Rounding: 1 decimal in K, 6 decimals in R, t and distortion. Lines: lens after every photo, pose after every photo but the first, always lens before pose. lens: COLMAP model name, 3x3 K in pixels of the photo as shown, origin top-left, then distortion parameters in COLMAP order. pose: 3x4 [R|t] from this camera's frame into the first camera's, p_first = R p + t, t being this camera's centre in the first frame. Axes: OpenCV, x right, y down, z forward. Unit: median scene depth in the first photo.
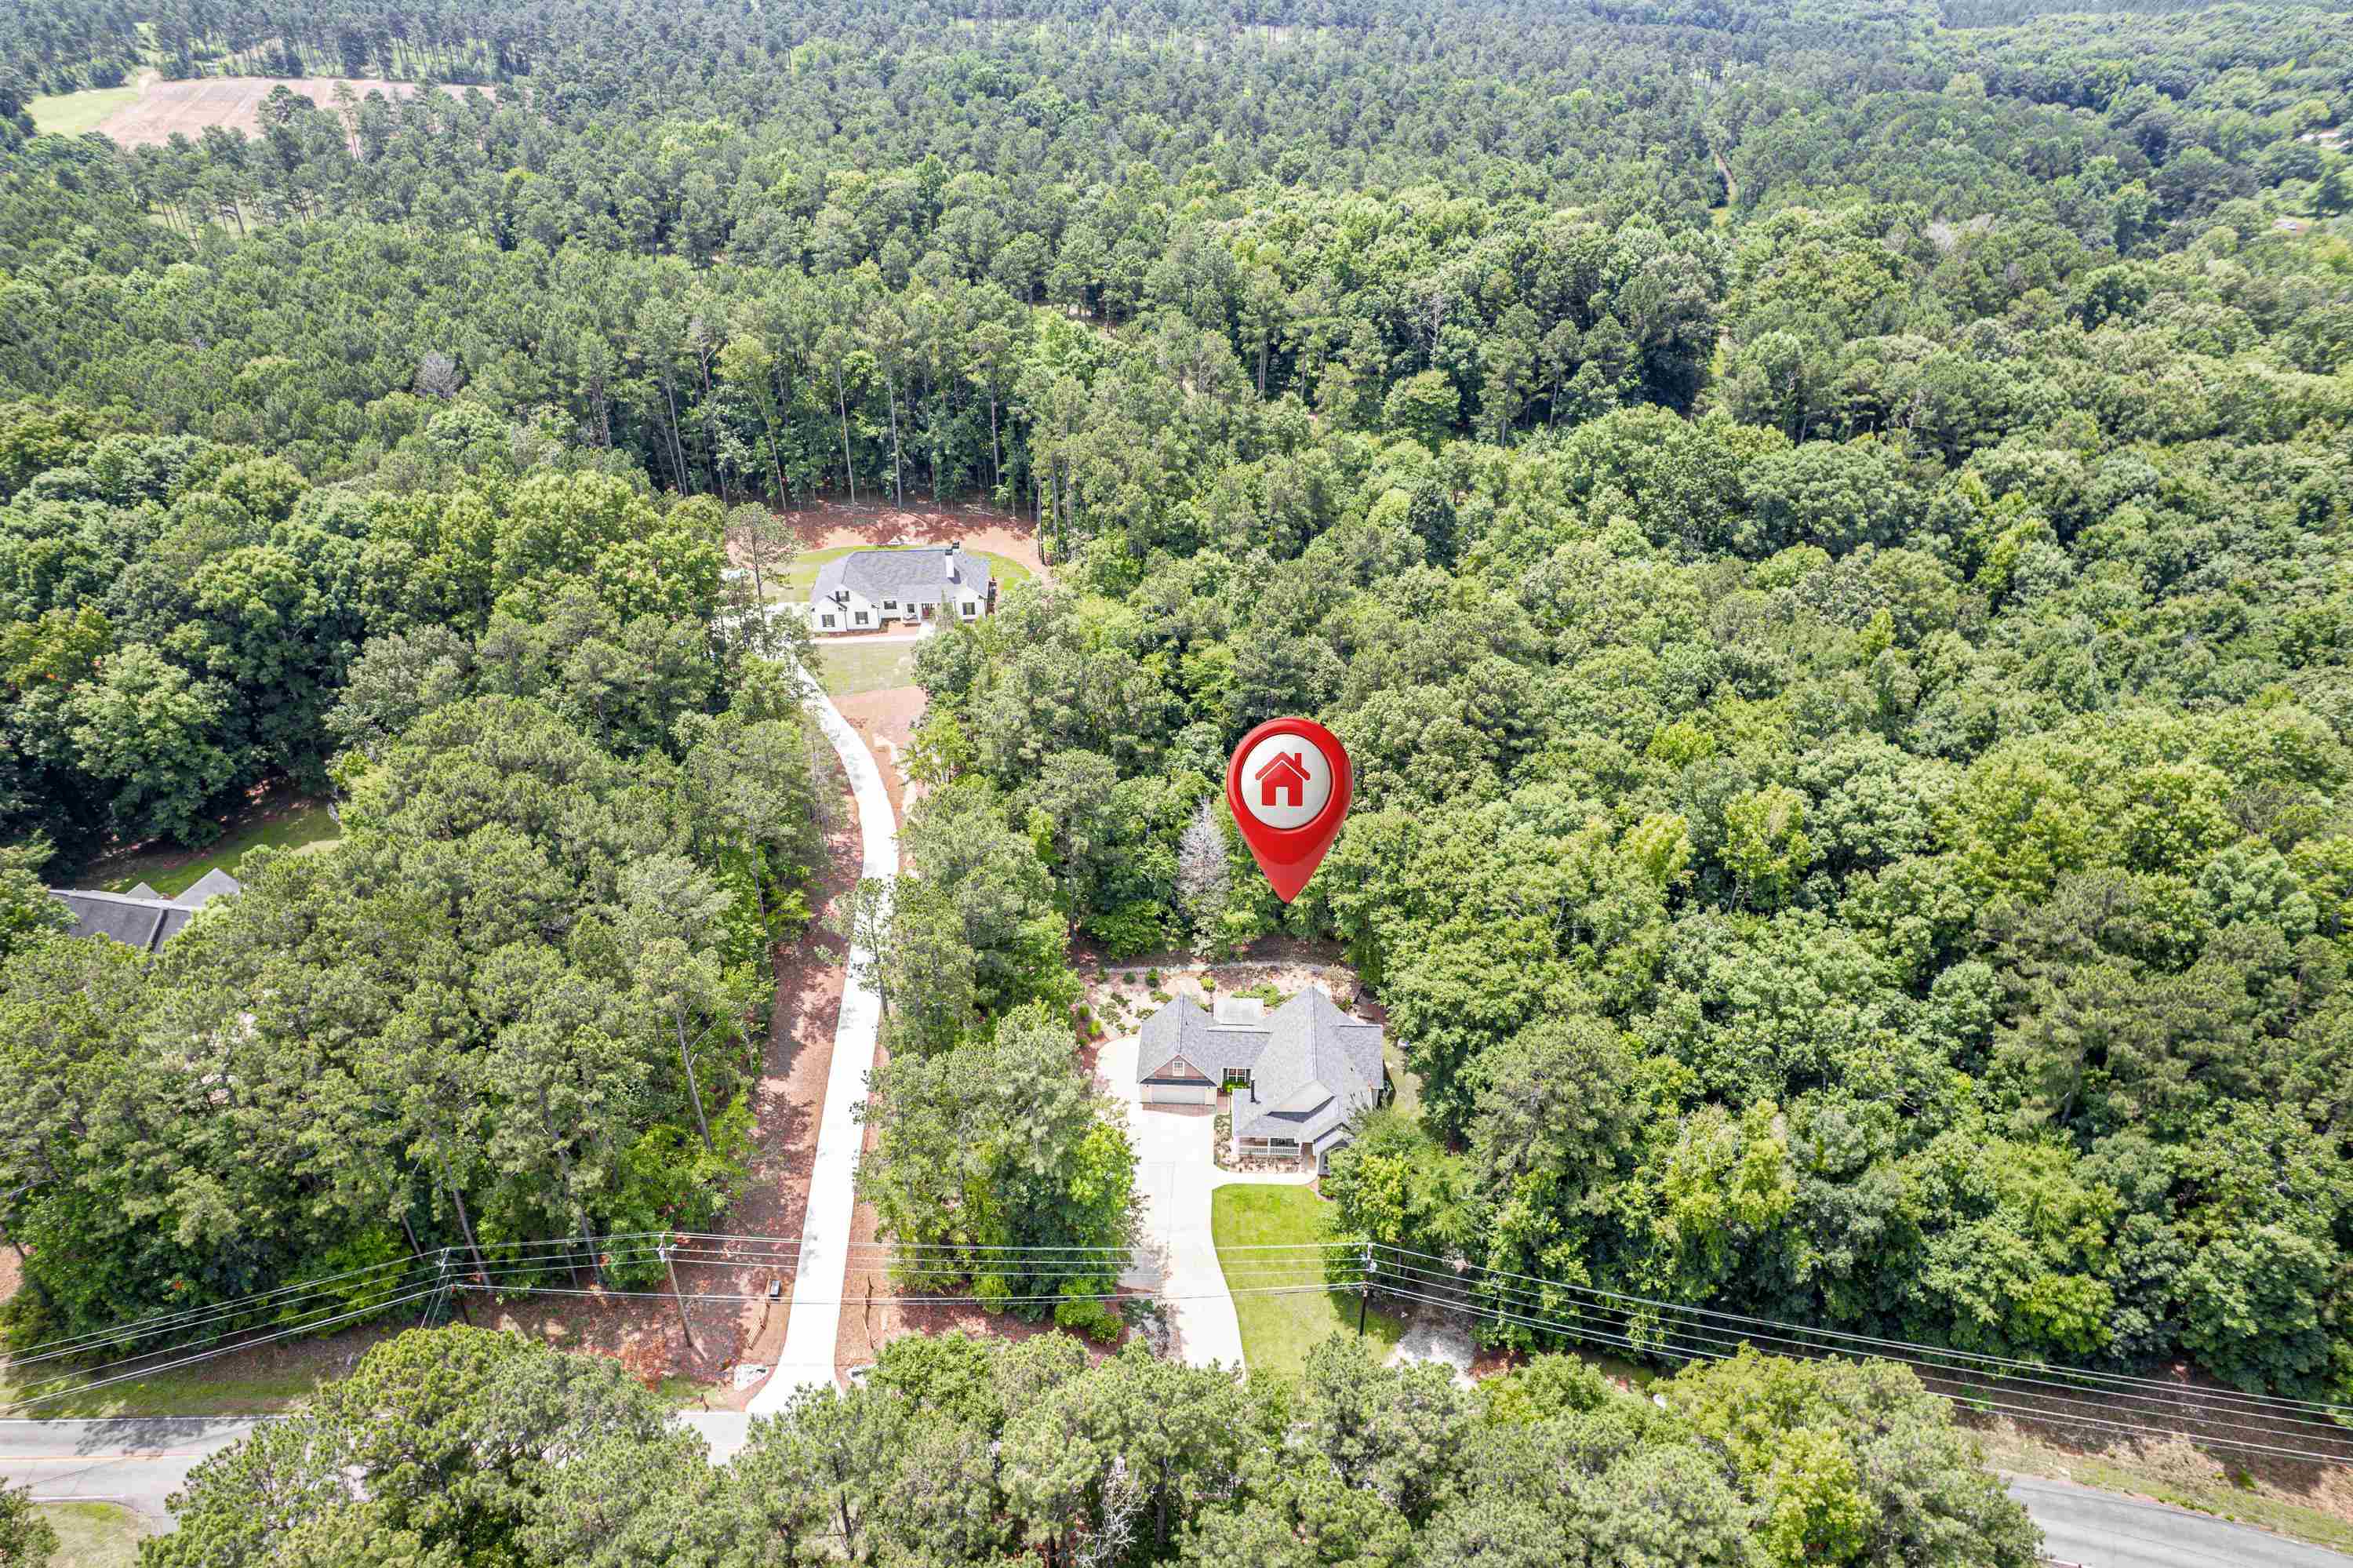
lens RADIAL K [[1509.3, 0, 1181.4], [0, 1509.3, 793.1], [0, 0, 1]] dist [-0.085772, 0.077436]
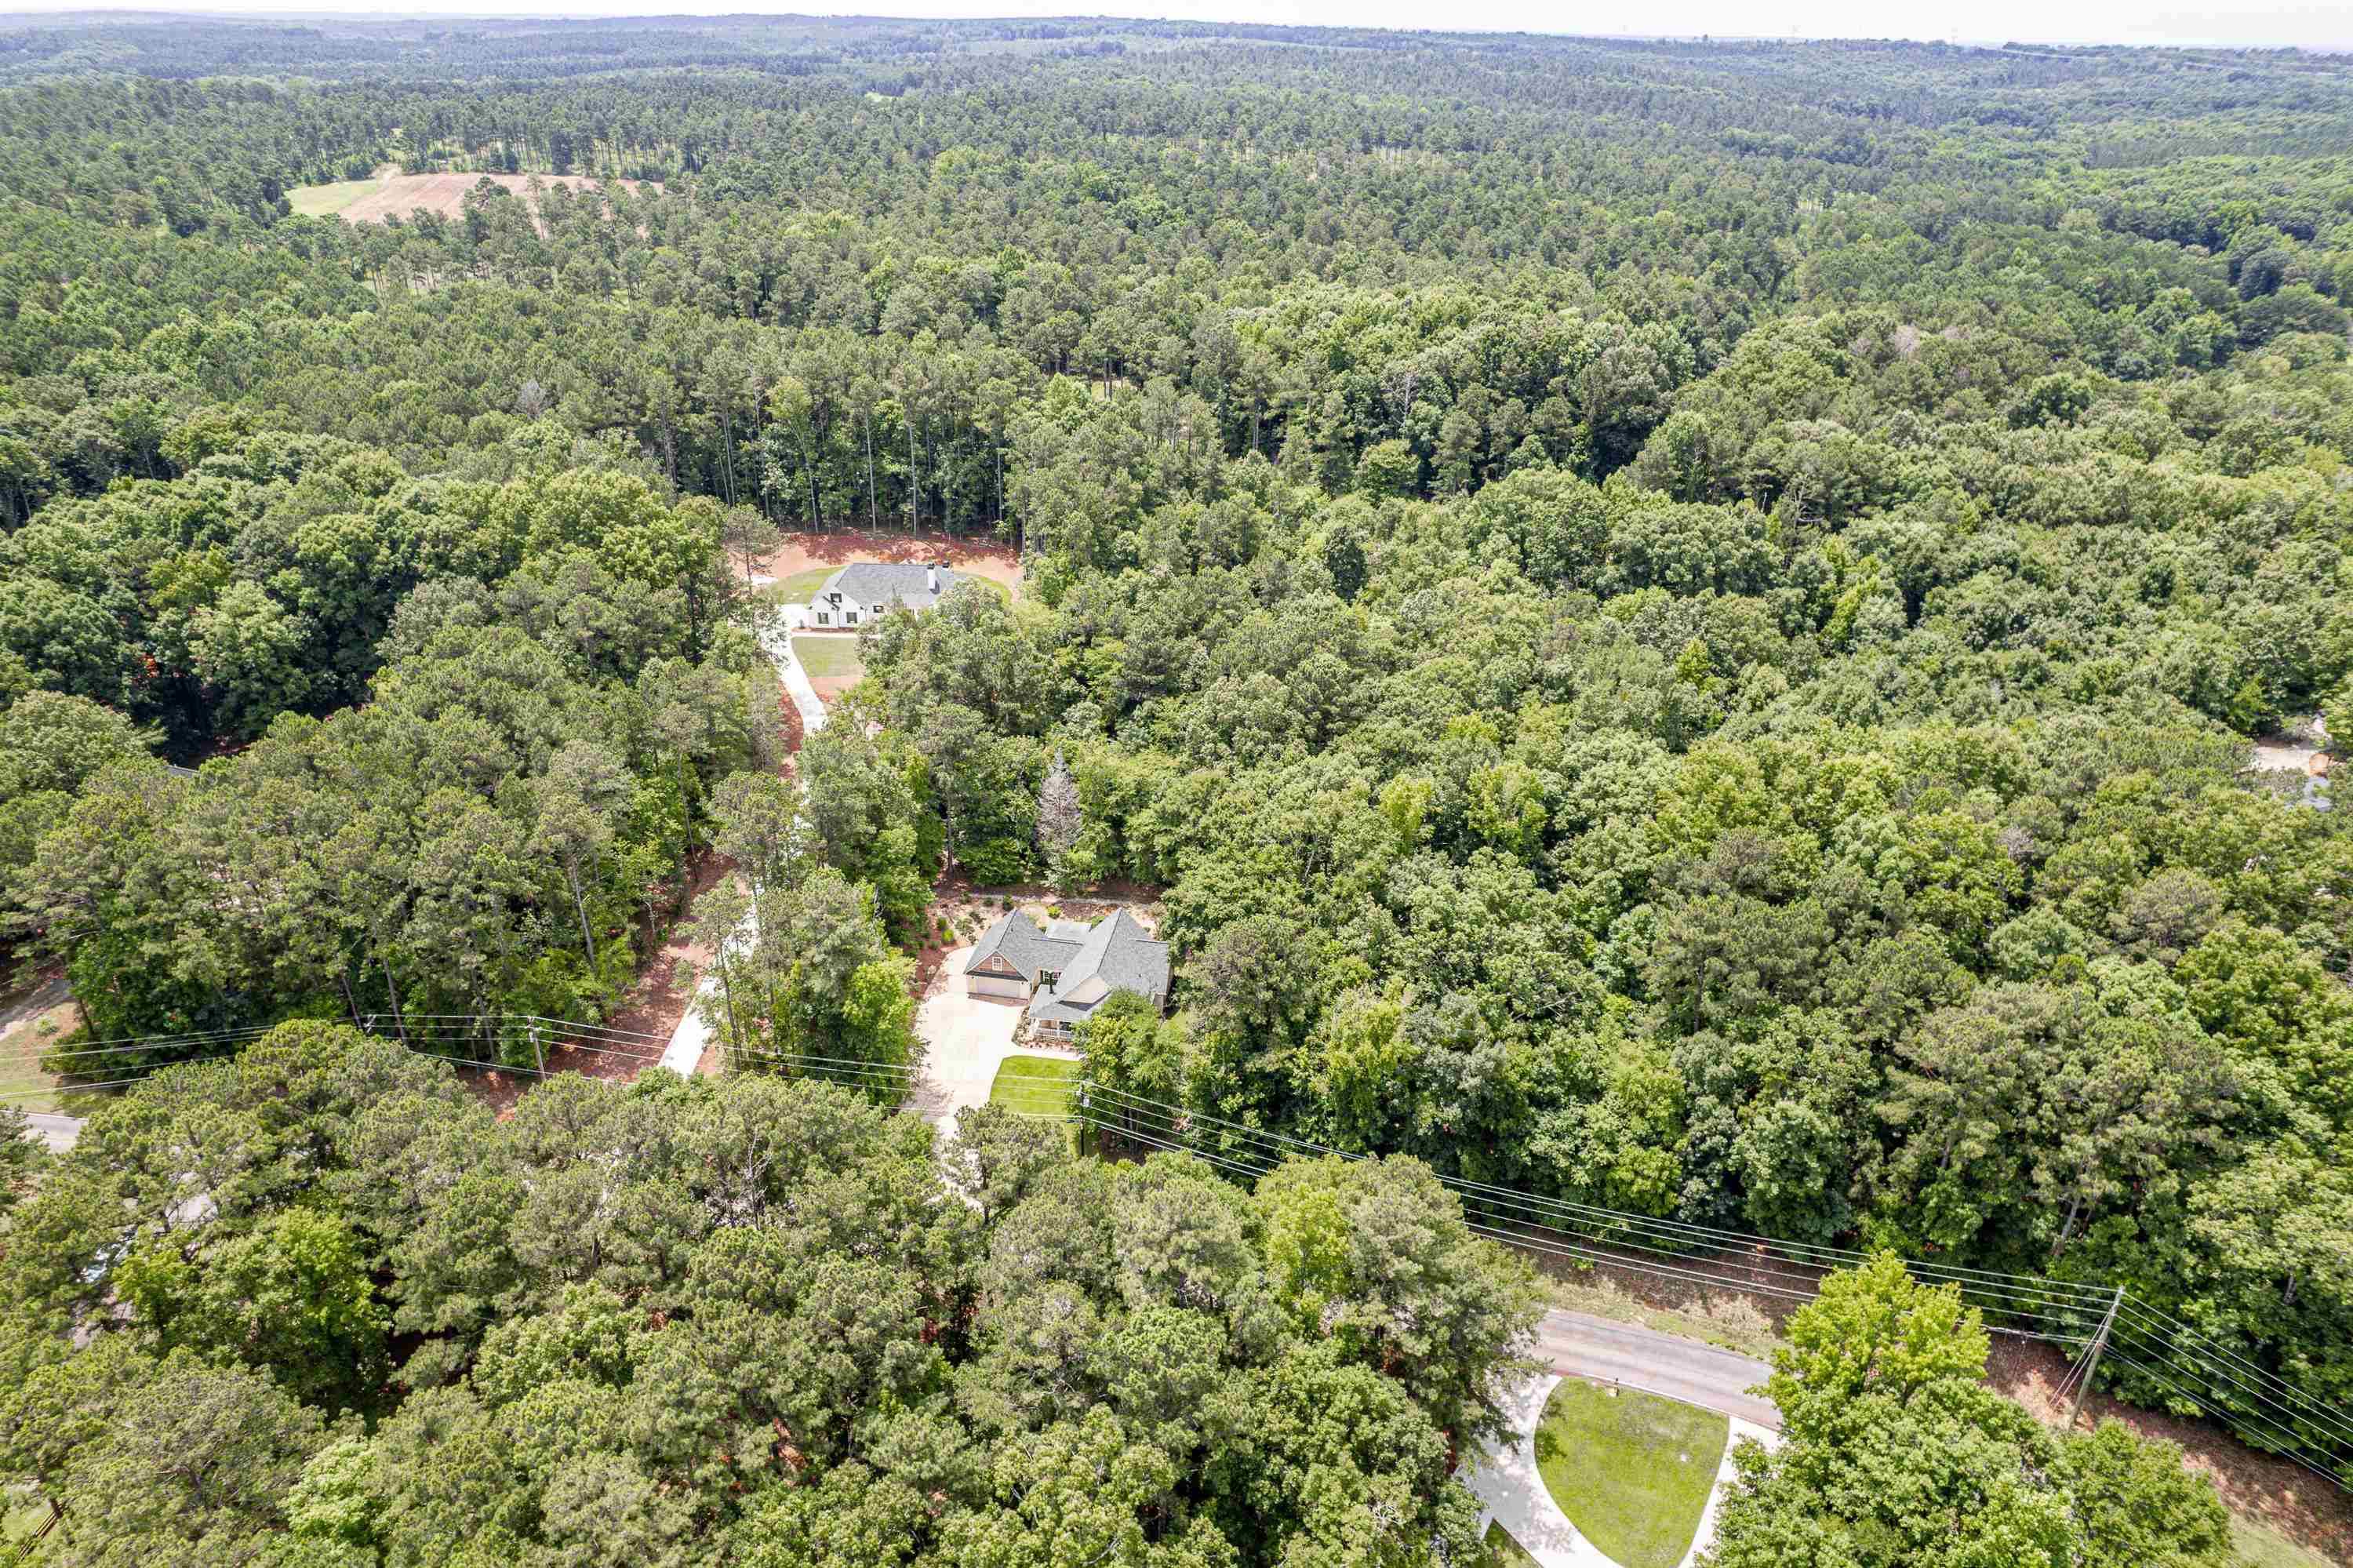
lens RADIAL K [[1509.3, 0, 1180.2], [0, 1509.3, 790.9], [0, 0, 1]] dist [-0.085772, 0.077436]
pose [[0.992216, 0.066834, -0.105072, 0.203305], [-0.074183, 0.994947, -0.067661, 0.091547], [0.100019, 0.074928, 0.992160, -0.143950]]
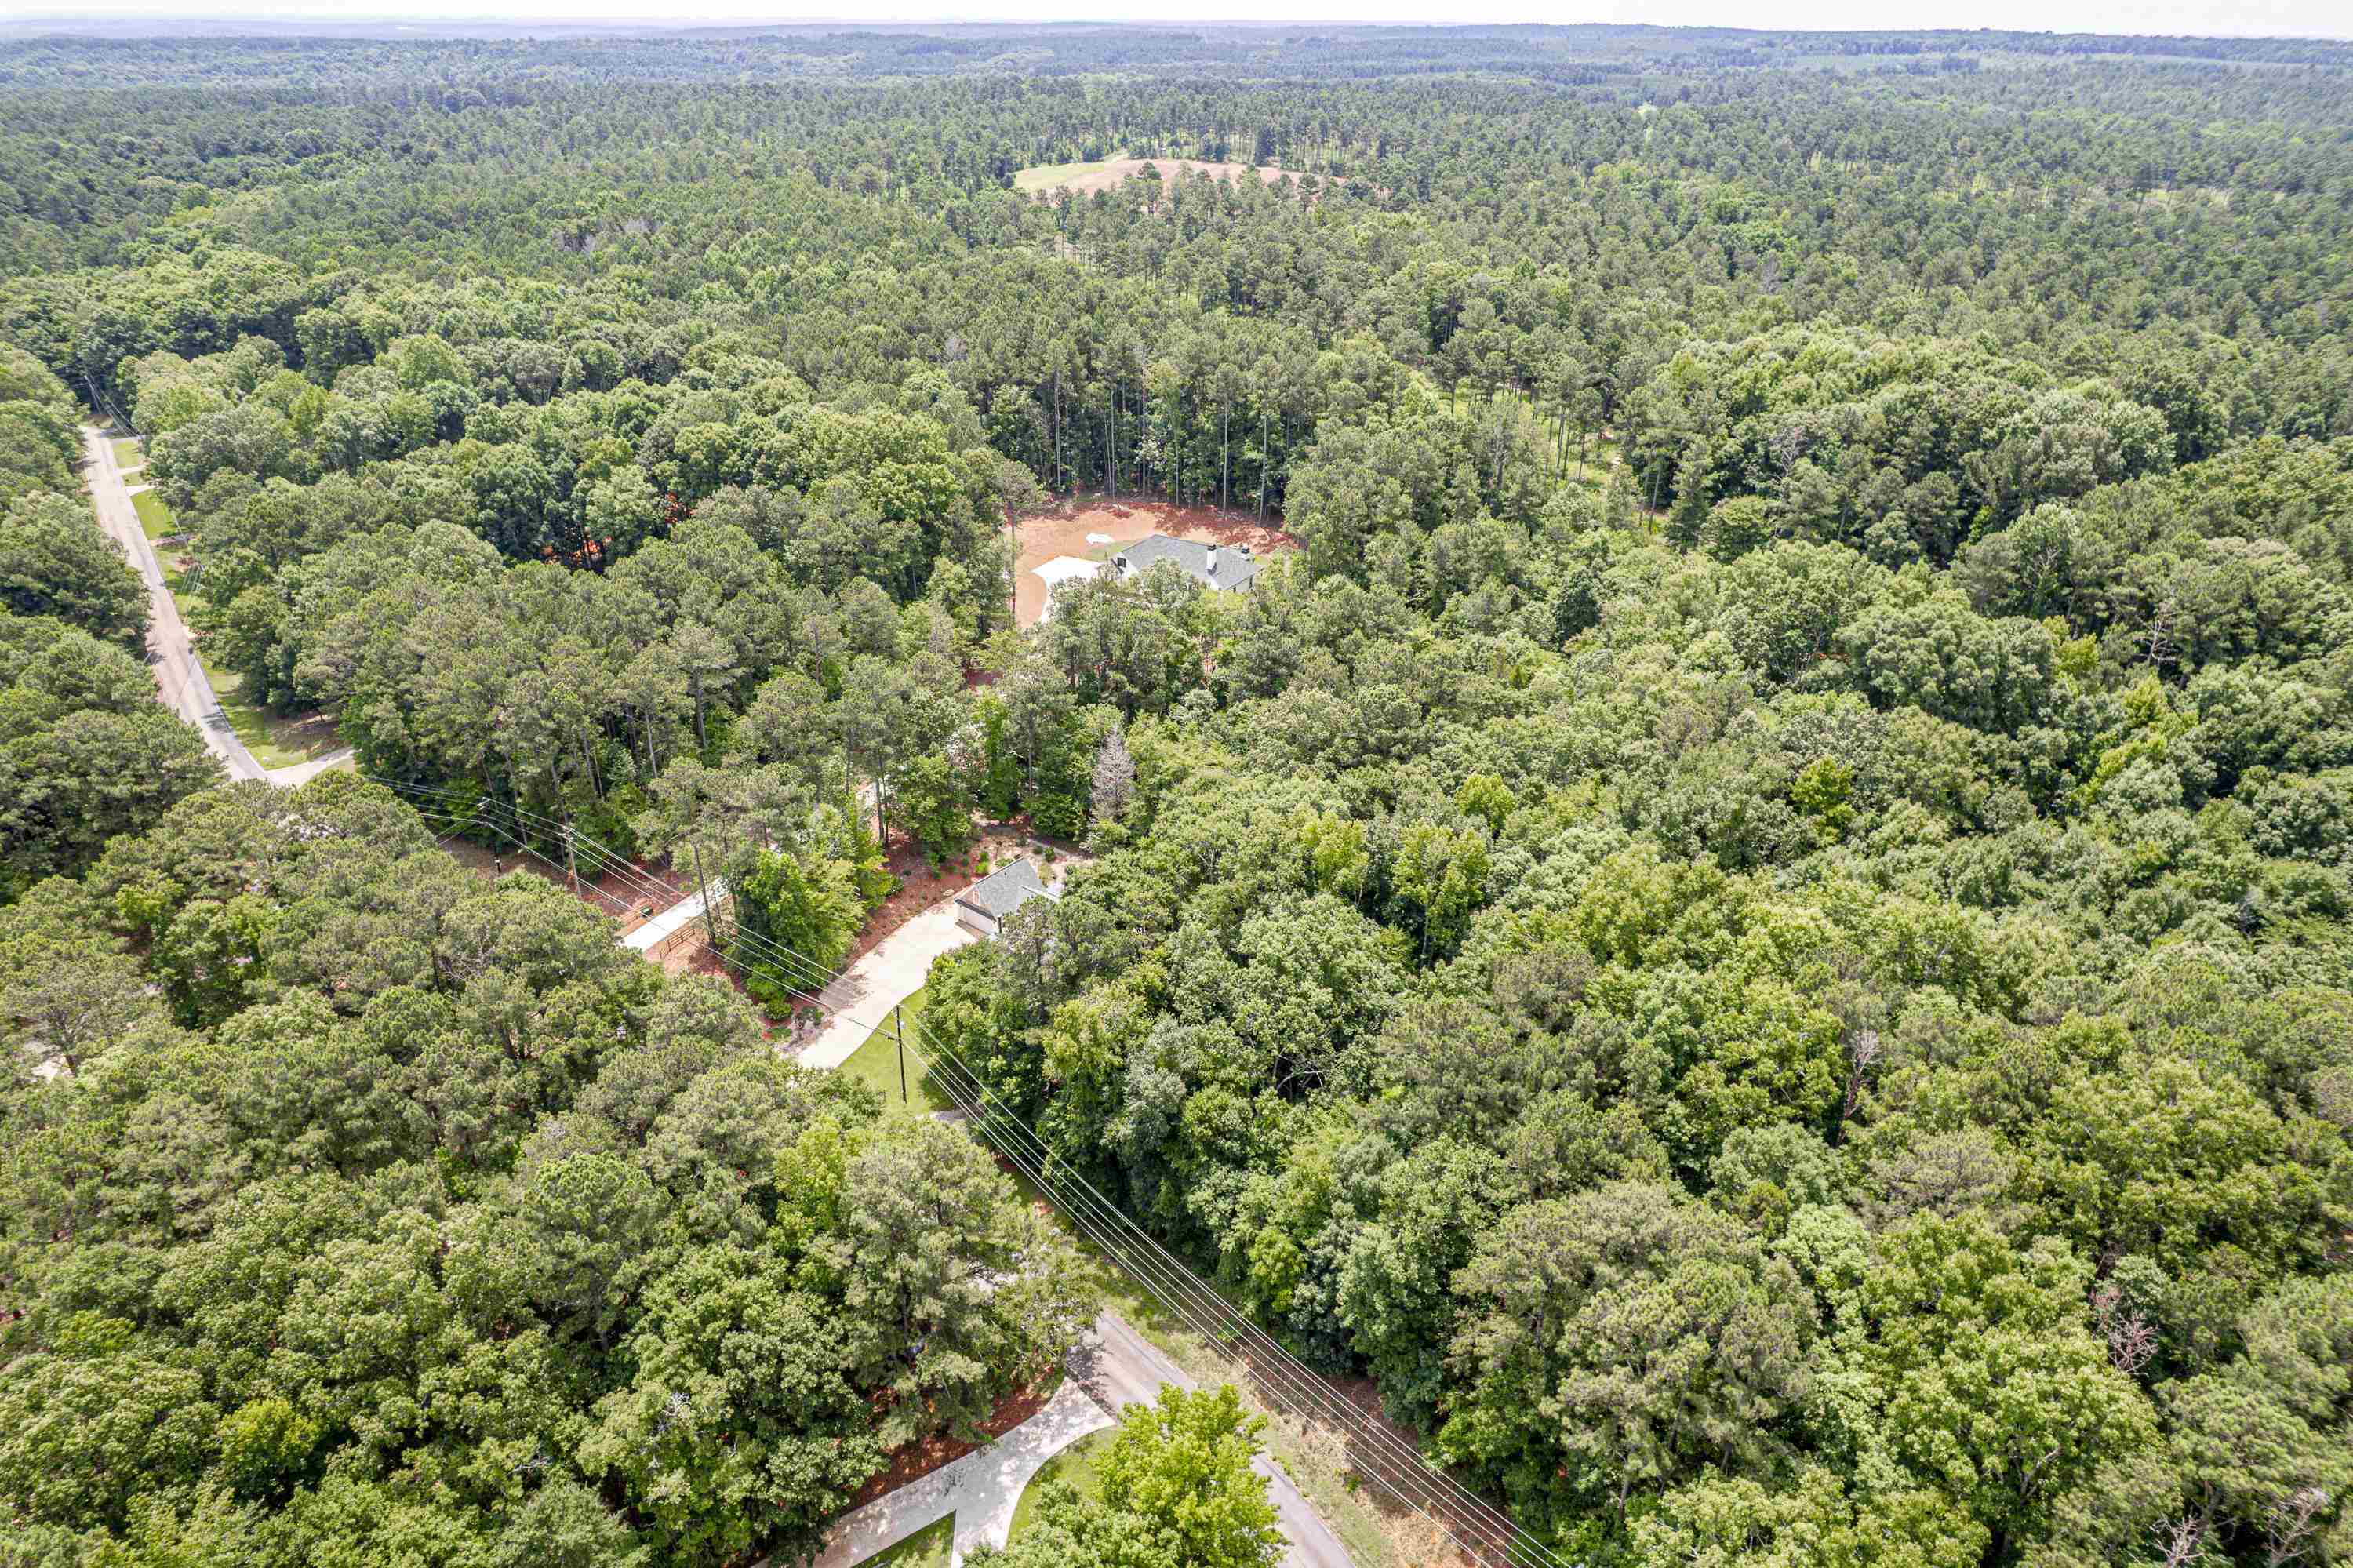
lens RADIAL K [[1509.3, 0, 1177.1], [0, 1509.3, 782.7], [0, 0, 1]] dist [-0.085772, 0.077436]
pose [[0.802432, 0.278805, -0.527608, 0.619256], [-0.319251, 0.947549, 0.015170, 0.011266], [0.504164, 0.156266, 0.849352, -0.018146]]
